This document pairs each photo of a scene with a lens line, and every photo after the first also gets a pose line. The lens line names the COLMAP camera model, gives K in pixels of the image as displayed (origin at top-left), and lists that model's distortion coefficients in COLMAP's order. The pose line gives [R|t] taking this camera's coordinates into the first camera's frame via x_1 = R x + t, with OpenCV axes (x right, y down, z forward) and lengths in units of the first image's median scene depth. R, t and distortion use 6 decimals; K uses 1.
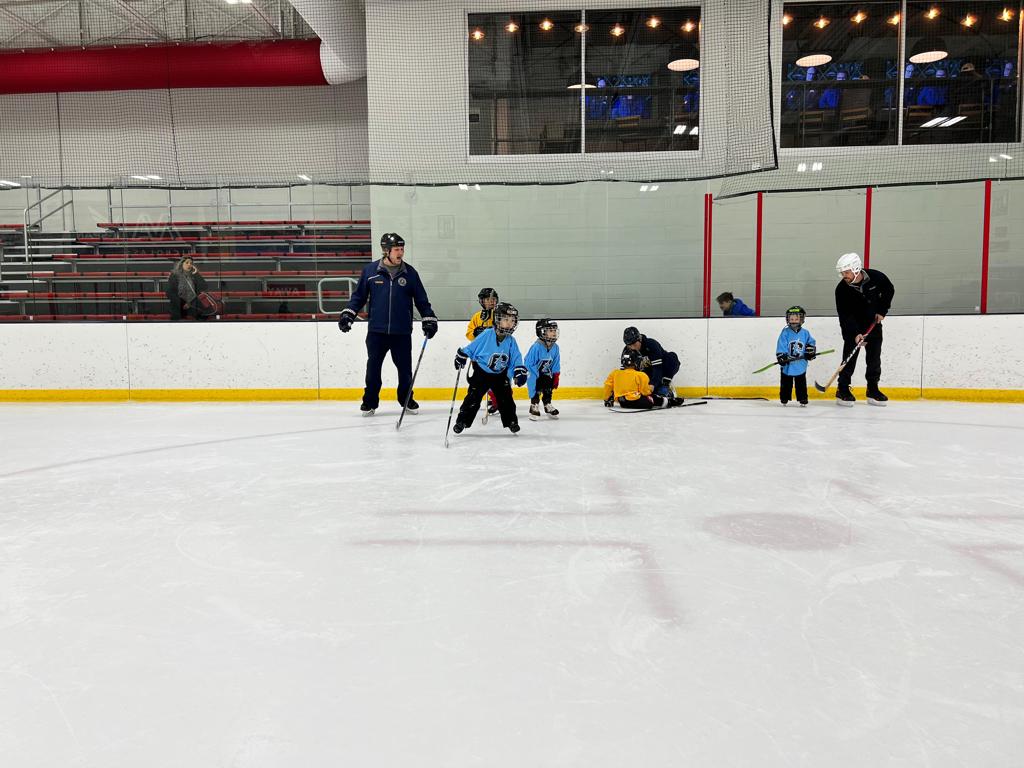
lens RADIAL K [[781.5, 0, 510.5], [0, 781.5, 386.4], [0, 0, 1]] dist [0.049464, -0.058604]
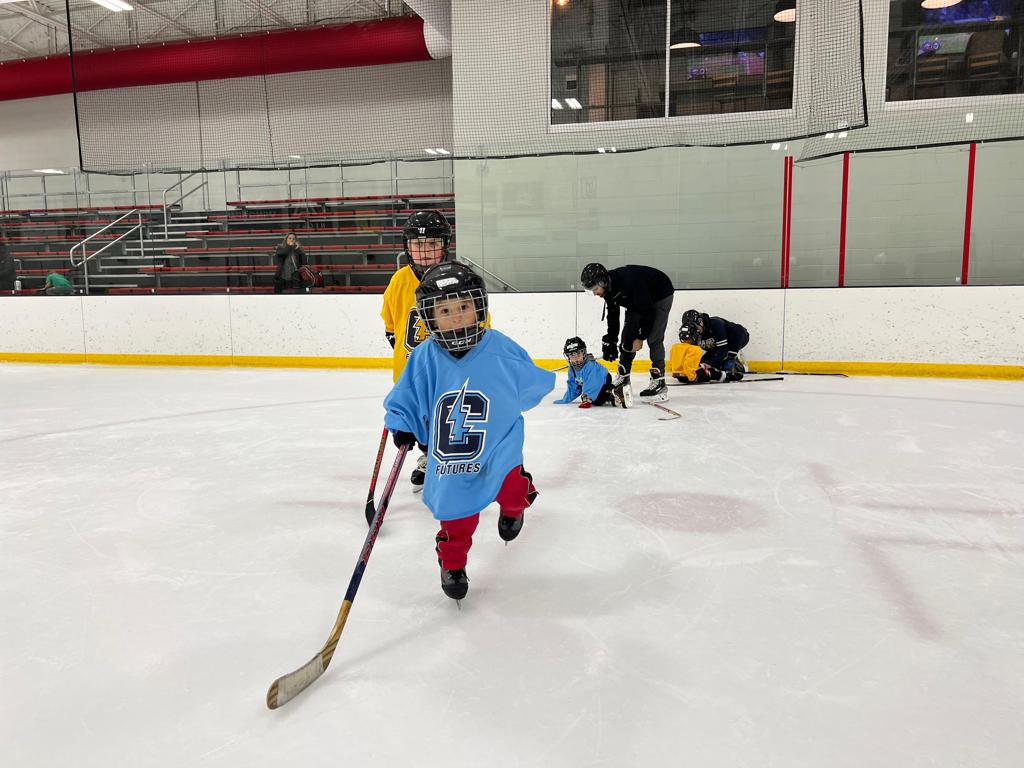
lens RADIAL K [[782.6, 0, 505.0], [0, 782.6, 386.3], [0, 0, 1]] dist [0.046804, -0.053540]
pose [[0.980880, 0.021172, -0.193456, 0.100194], [-0.013413, 0.999056, 0.041327, -0.003843], [0.194148, -0.037942, 0.980238, -0.002572]]
